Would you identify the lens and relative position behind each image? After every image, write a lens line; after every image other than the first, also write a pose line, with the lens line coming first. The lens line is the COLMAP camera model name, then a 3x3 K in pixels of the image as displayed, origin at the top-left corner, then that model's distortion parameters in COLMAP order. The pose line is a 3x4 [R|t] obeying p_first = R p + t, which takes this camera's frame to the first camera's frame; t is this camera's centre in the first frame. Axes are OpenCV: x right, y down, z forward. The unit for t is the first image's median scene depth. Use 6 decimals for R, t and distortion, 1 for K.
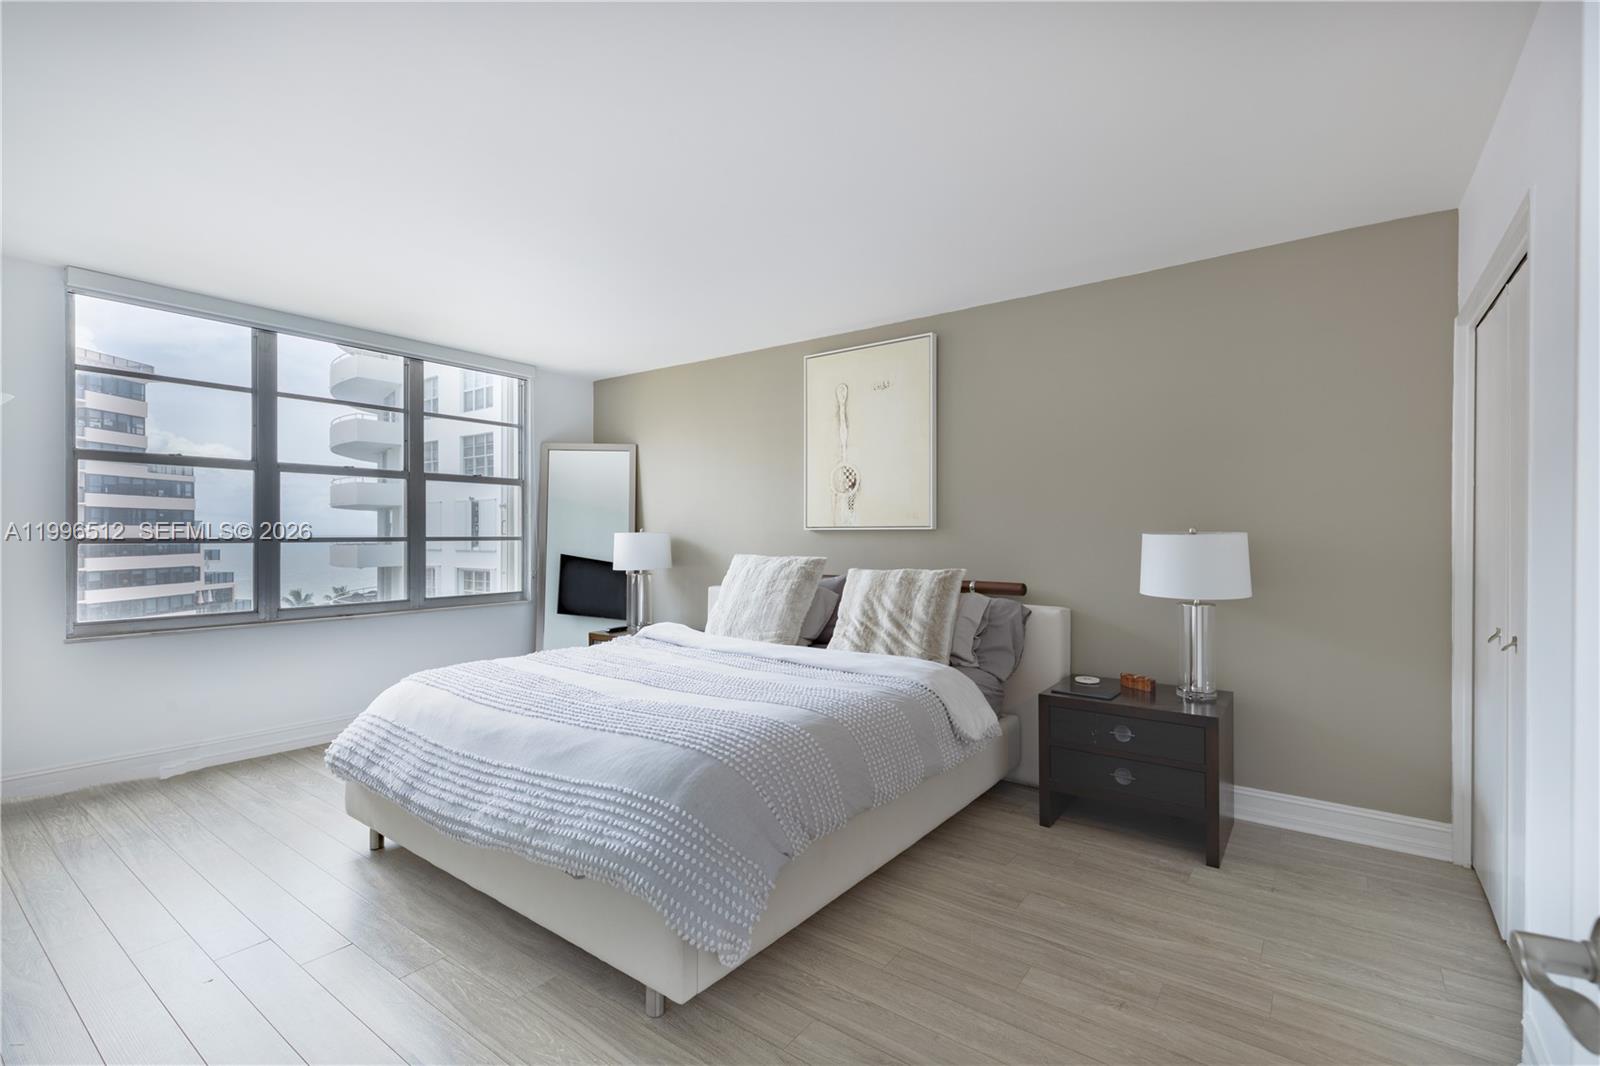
lens RADIAL K [[717.8, 0, 795.9], [0, 717.8, 536.5], [0, 0, 1]] dist [0.003392, 0.000172]
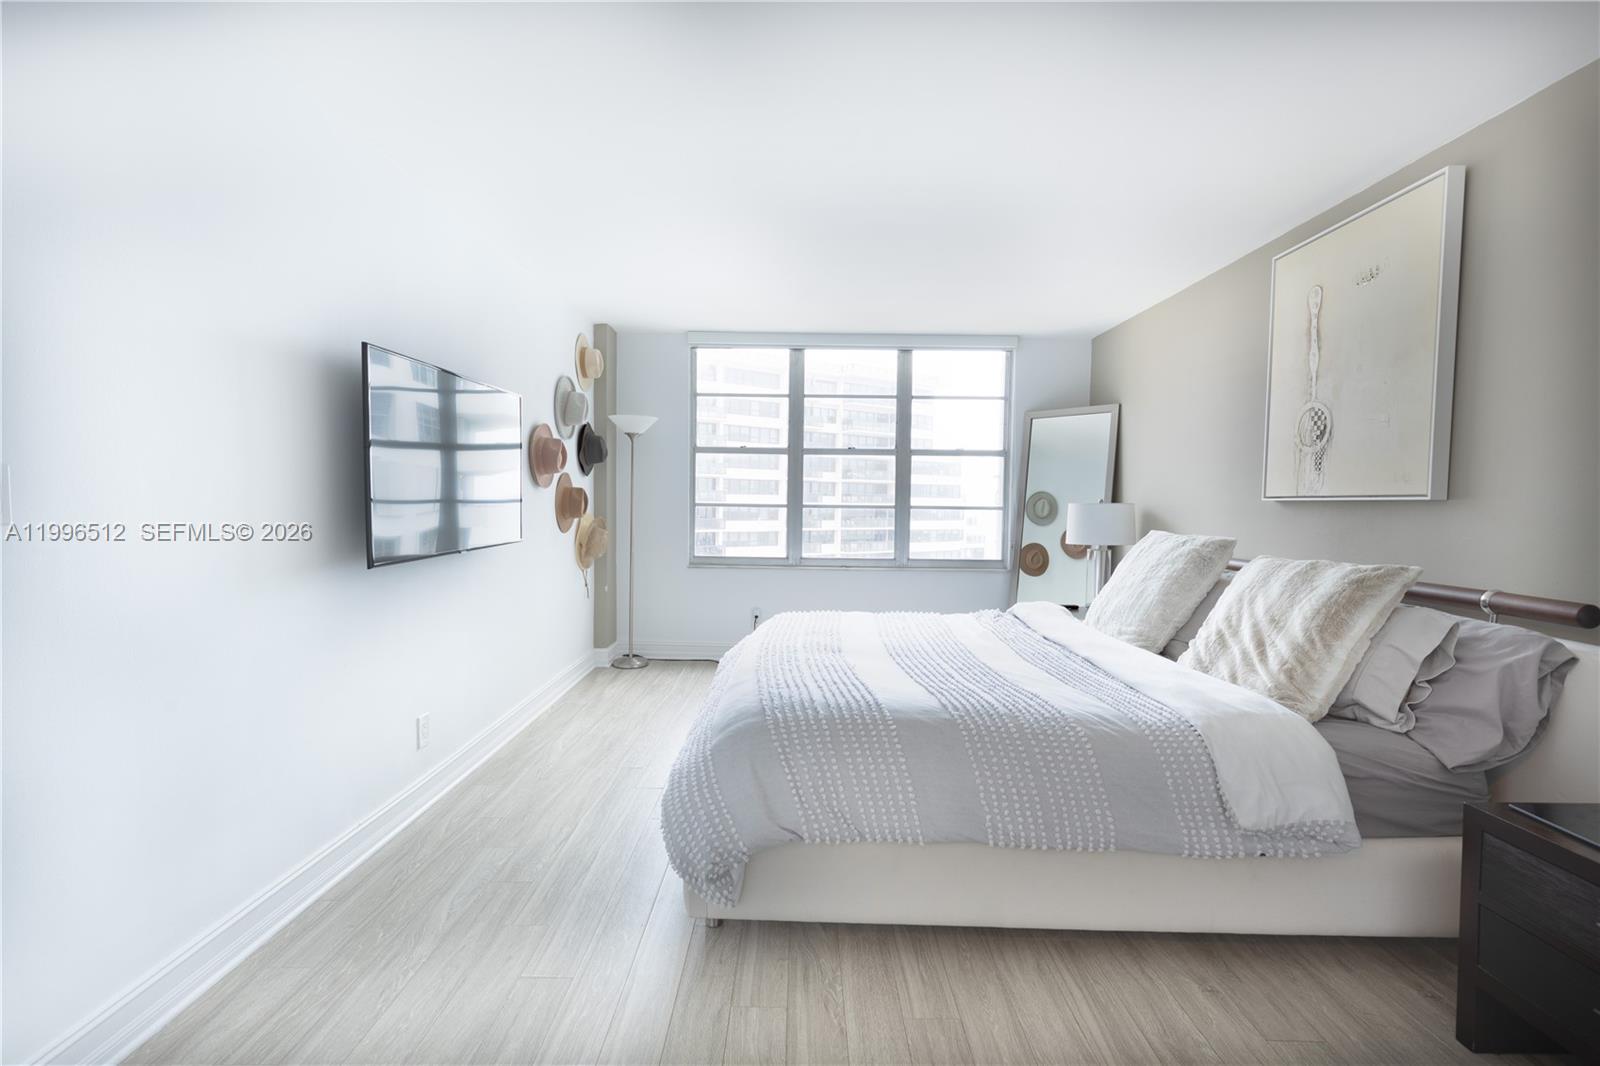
lens RADIAL K [[717.8, 0, 795.9], [0, 717.8, 536.5], [0, 0, 1]] dist [0.003392, 0.000172]
pose [[0.588013, 0.044846, -0.807607, 0.339632], [-0.013156, 0.998860, 0.045887, -0.000029], [0.808744, -0.016357, 0.587933, 0.198512]]
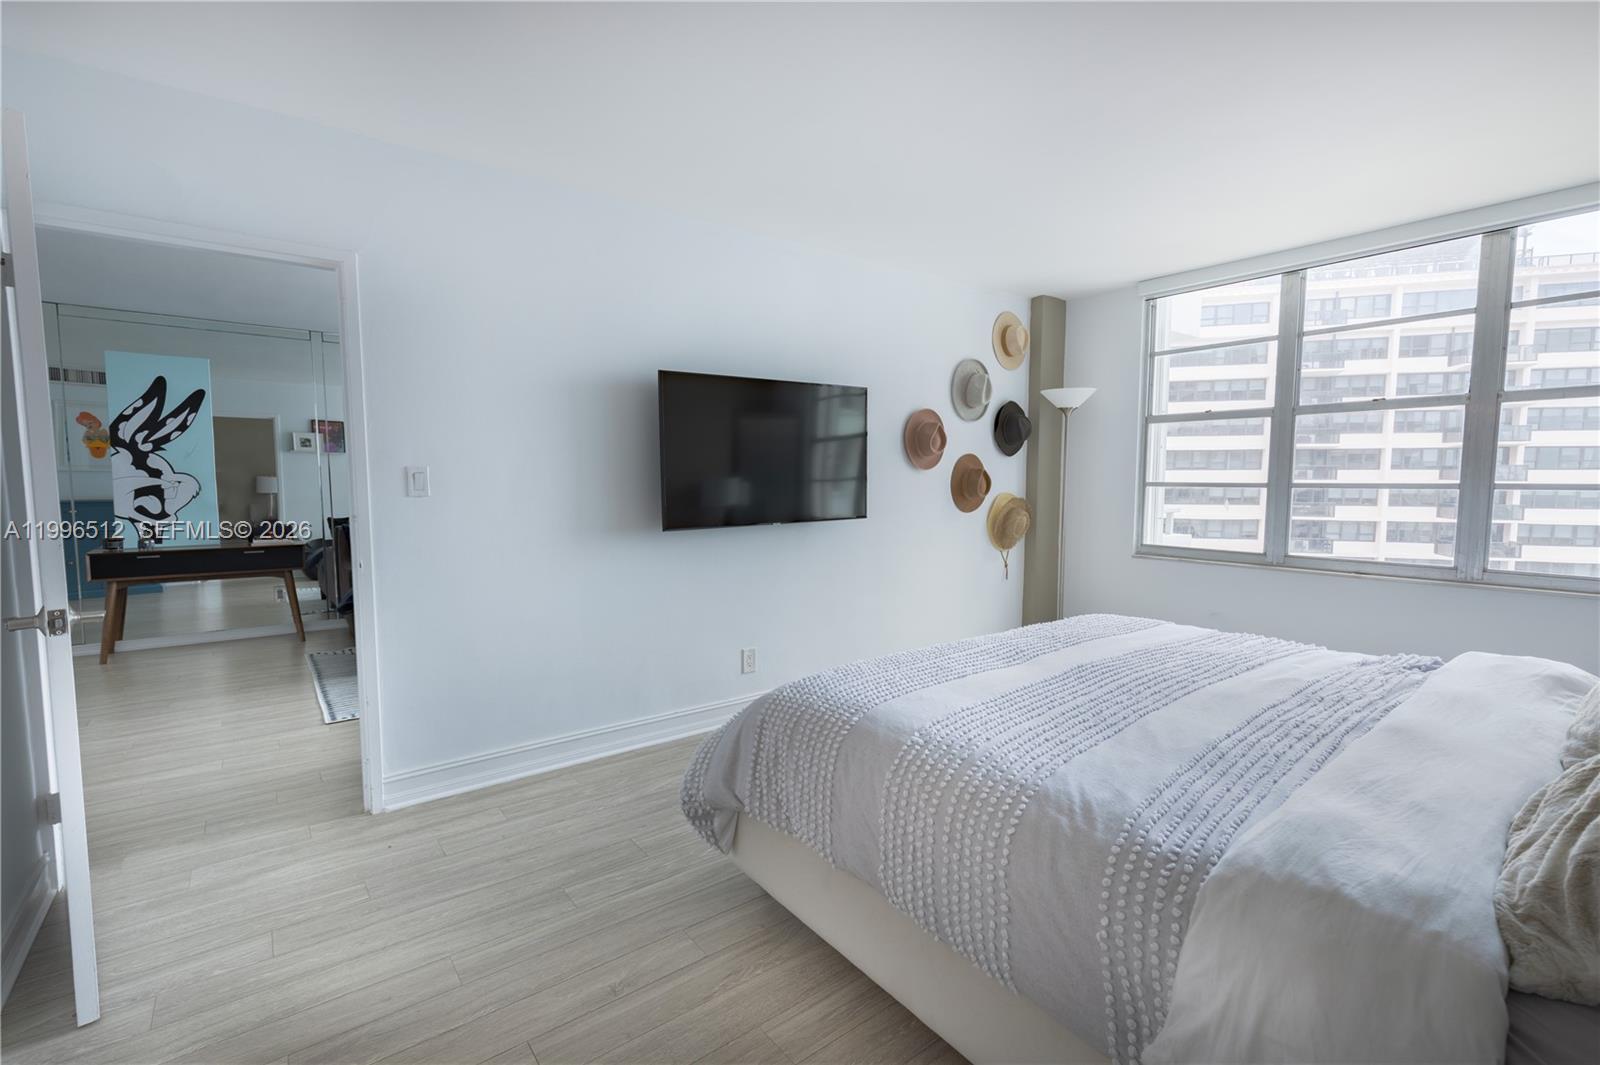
lens RADIAL K [[717.8, 0, 795.9], [0, 717.8, 536.0], [0, 0, 1]] dist [0.003392, 0.000172]
pose [[-0.281923, 0.073594, -0.956610, 0.401172], [-0.003409, 0.996971, 0.077703, -0.000540], [0.959431, 0.025167, -0.280818, 0.605177]]
